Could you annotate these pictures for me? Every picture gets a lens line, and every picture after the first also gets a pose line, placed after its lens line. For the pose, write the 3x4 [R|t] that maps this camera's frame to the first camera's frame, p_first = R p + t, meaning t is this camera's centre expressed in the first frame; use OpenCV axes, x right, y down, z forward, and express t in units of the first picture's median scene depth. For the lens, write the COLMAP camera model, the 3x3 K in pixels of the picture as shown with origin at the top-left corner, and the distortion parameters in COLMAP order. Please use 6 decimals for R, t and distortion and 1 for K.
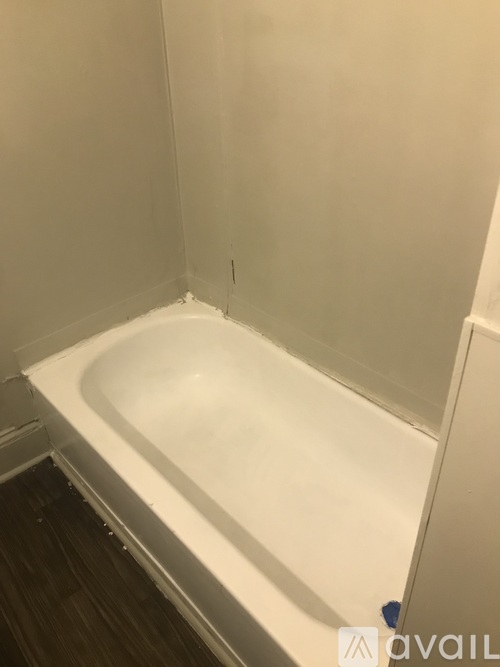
lens RADIAL K [[548.3, 0, 250.6], [0, 548.3, 329.0], [0, 0, 1]] dist [0.009999, -0.006252]
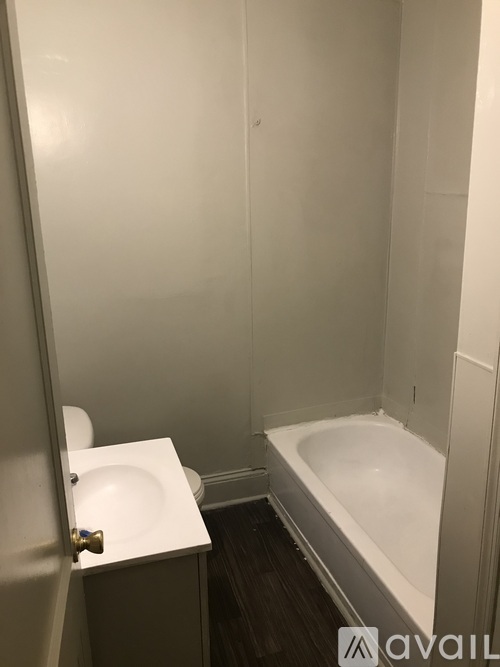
lens RADIAL K [[548.3, 0, 250.6], [0, 548.3, 329.0], [0, 0, 1]] dist [0.009999, -0.006252]
pose [[0.911531, 0.108810, -0.396575, 0.133875], [-0.224499, 0.939645, -0.258199, 0.207174], [0.344545, 0.324387, 0.880943, -0.473755]]
